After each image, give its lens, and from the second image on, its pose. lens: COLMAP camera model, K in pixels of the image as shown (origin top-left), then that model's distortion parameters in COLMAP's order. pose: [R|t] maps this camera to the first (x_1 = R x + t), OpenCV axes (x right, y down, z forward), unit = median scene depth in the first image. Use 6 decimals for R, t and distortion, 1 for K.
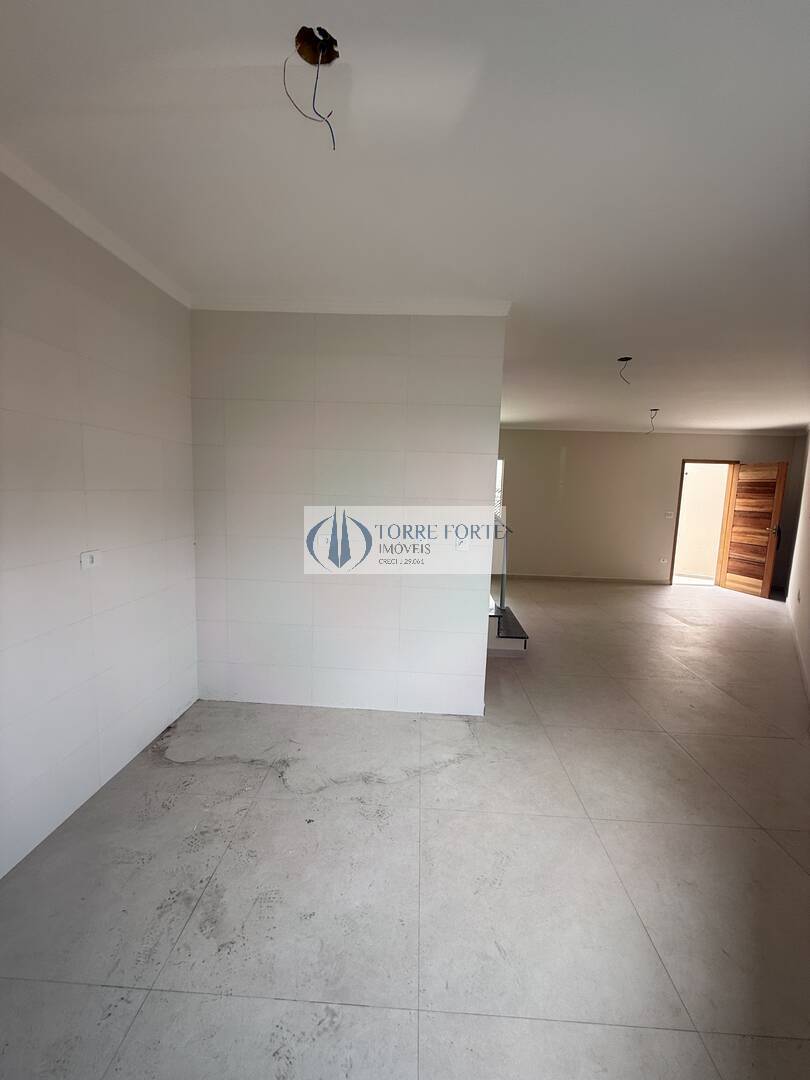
lens RADIAL K [[430.6, 0, 405.0], [0, 430.6, 543.1], [0, 0, 1]] dist [-0.000842, 0.000366]
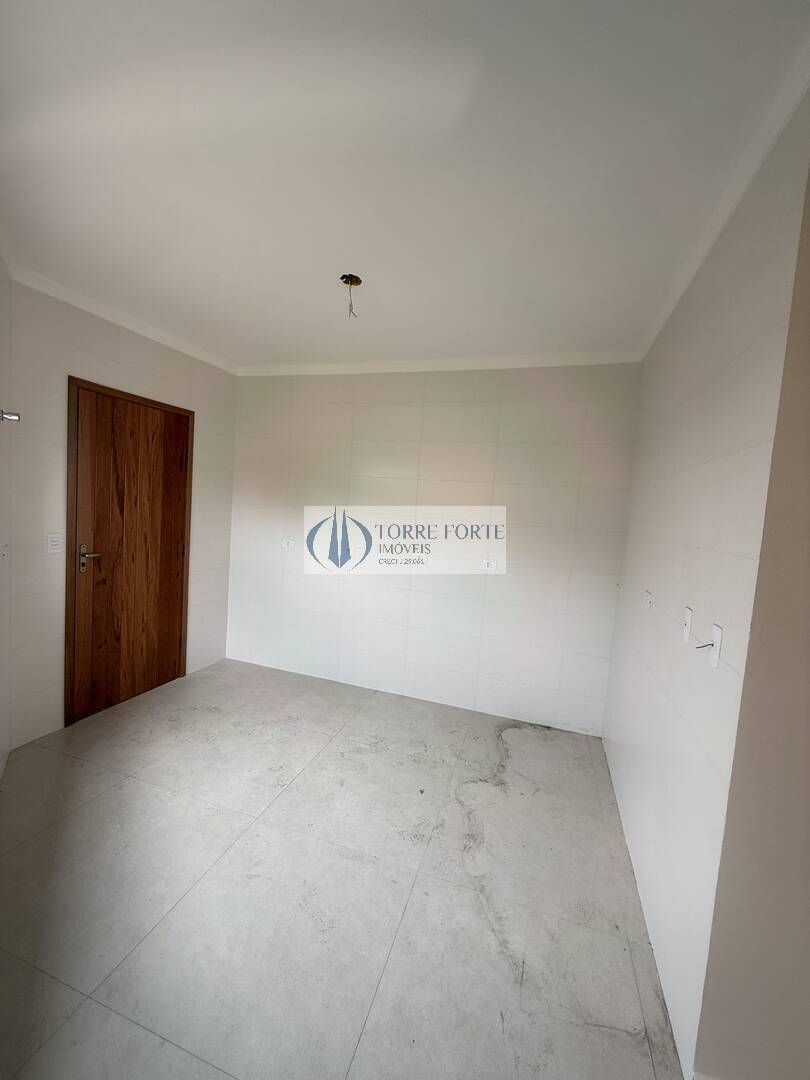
lens RADIAL K [[430.6, 0, 407.0], [0, 430.6, 537.4], [0, 0, 1]] dist [-0.000842, 0.000366]
pose [[-0.262952, 0.015732, -0.964681, 0.732082], [-0.198414, 0.977614, 0.070027, -0.093416], [0.944187, 0.209820, -0.253944, 0.878077]]
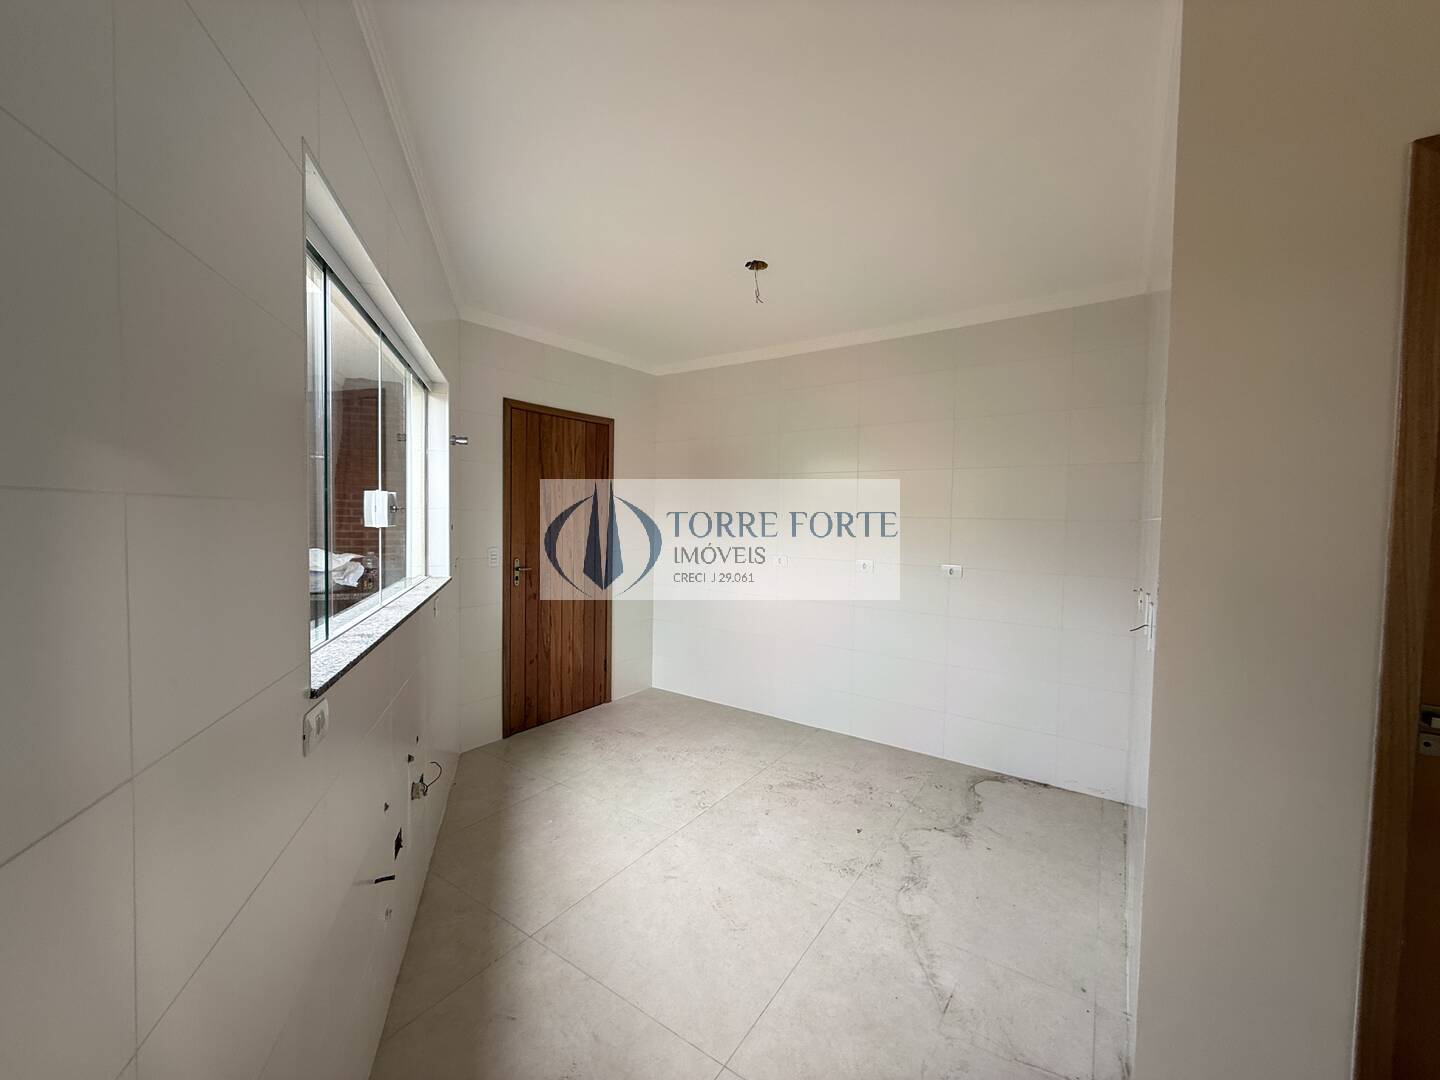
lens RADIAL K [[574.1, 0, 719.8], [0, 574.1, 536.5], [0, 0, 1]] dist [-0.000842, 0.000366]
pose [[-0.532591, -0.013003, -0.846273, 0.877584], [-0.140962, 0.987280, 0.073543, -0.076286], [0.834552, 0.158460, -0.527650, 1.047530]]
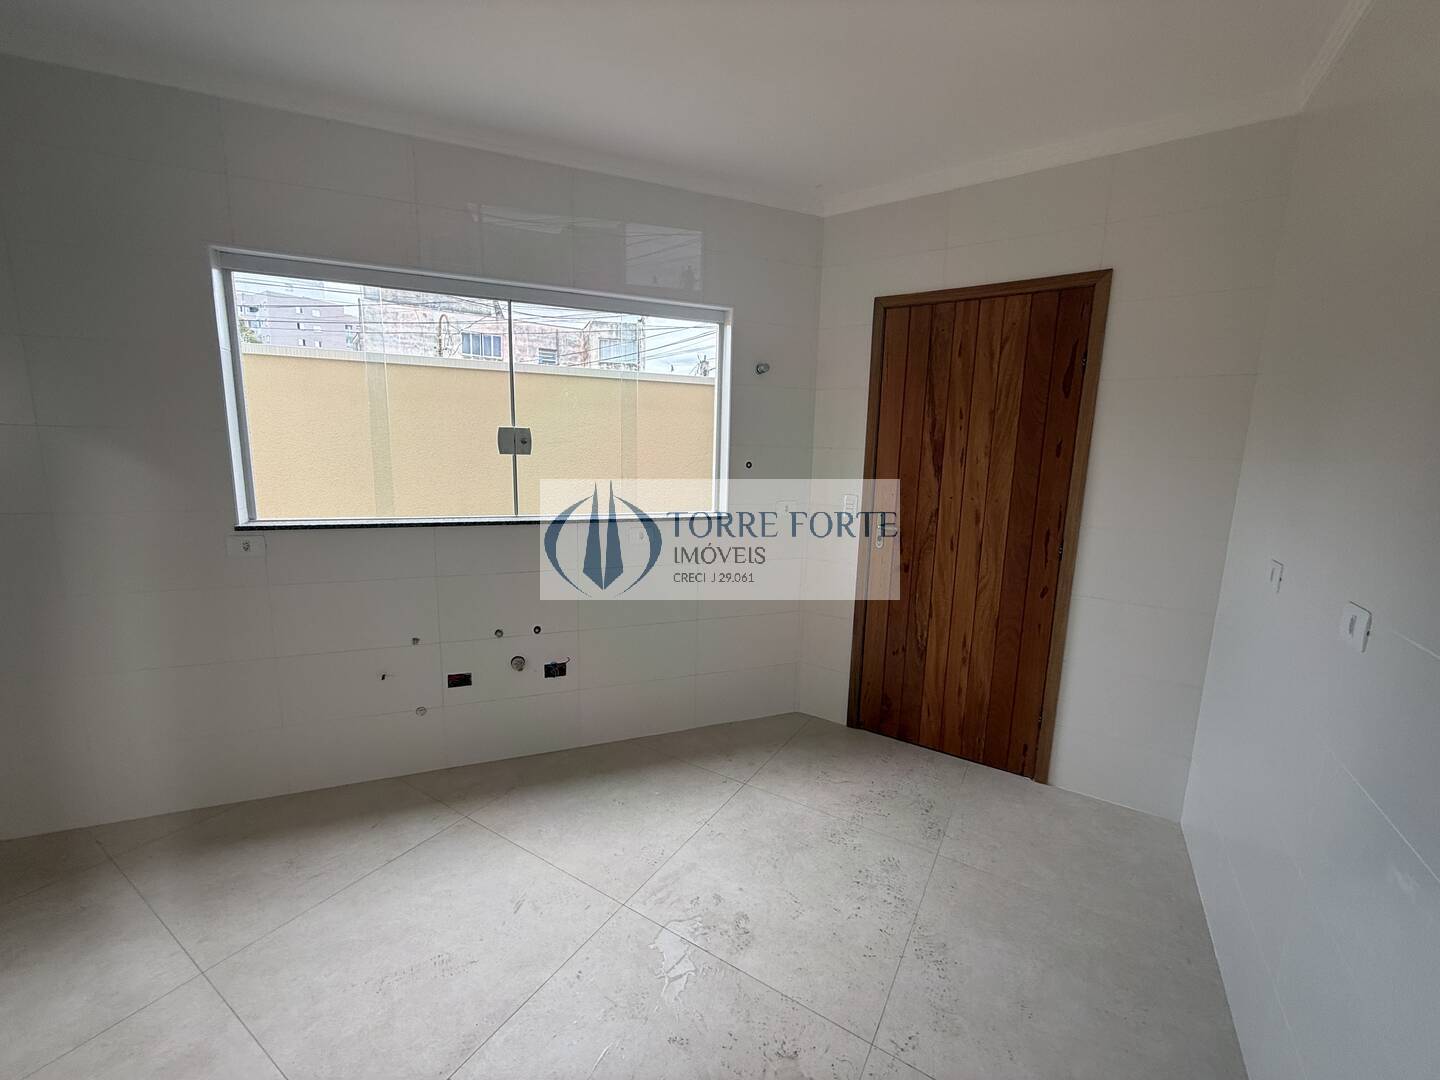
lens RADIAL K [[574.1, 0, 716.0], [0, 574.1, 536.6], [0, 0, 1]] dist [-0.000842, 0.000366]
pose [[-0.868921, -0.132643, 0.476847, -0.376444], [0.005729, 0.960661, 0.277664, -0.107175], [-0.494918, 0.244000, -0.833978, 0.948366]]
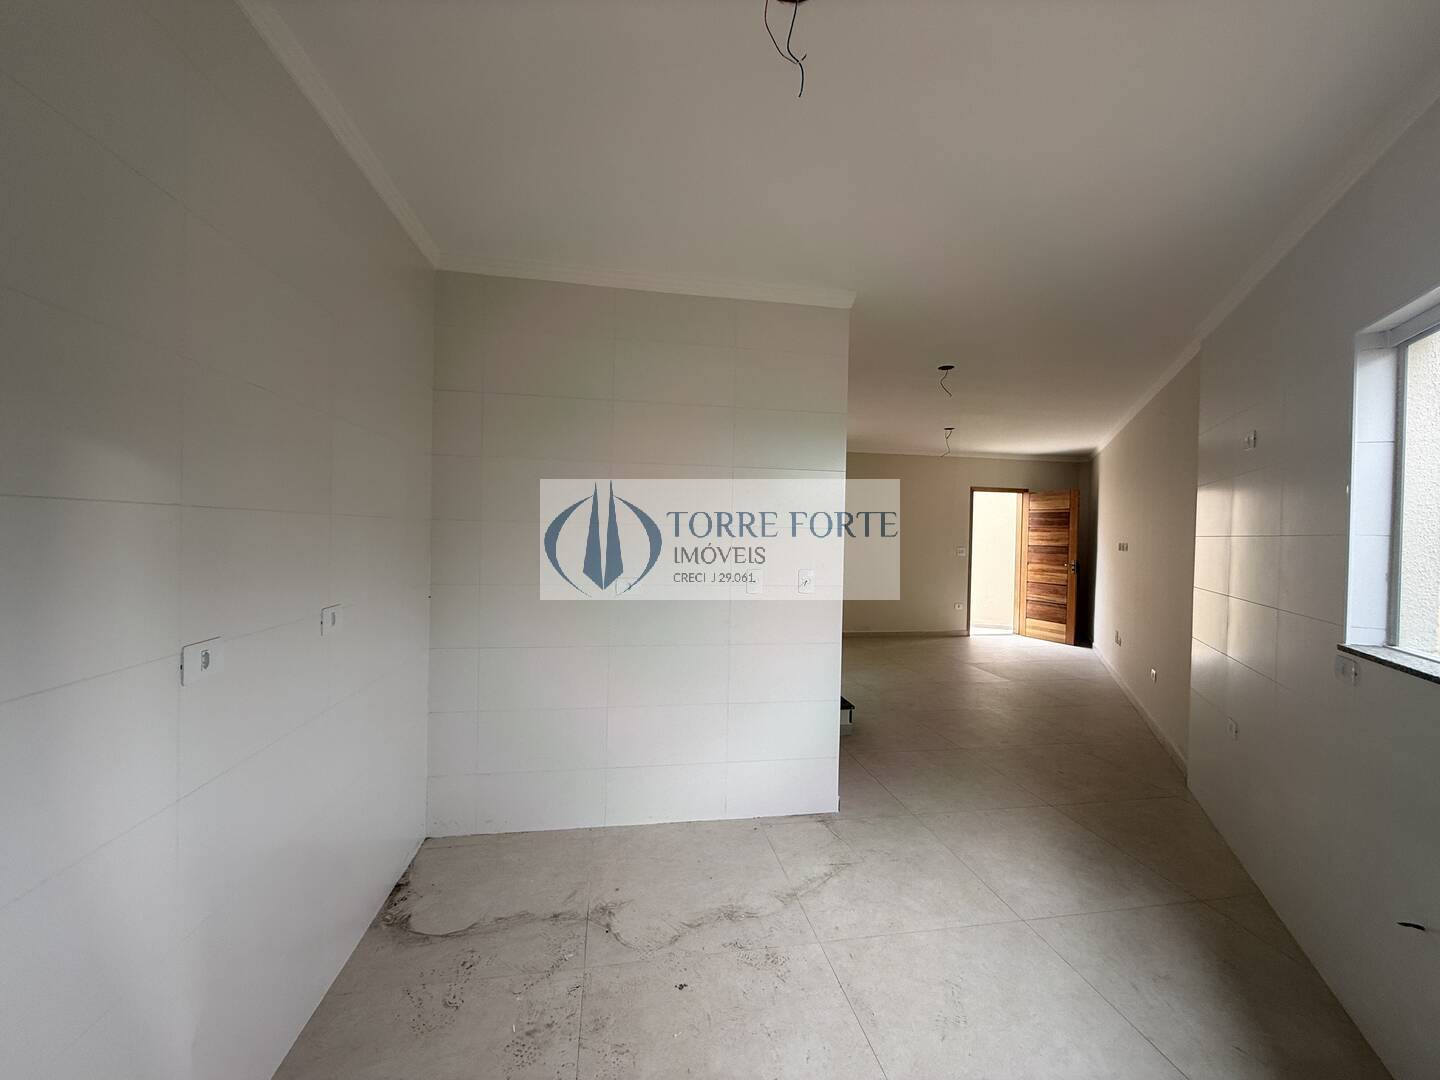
lens RADIAL K [[574.1, 0, 718.2], [0, 574.1, 544.6], [0, 0, 1]] dist [-0.000842, 0.000366]
pose [[0.976487, -0.017631, 0.214855, -0.274338], [0.038941, 0.994681, -0.095357, 0.025021], [-0.212031, 0.101482, 0.971980, 0.017688]]
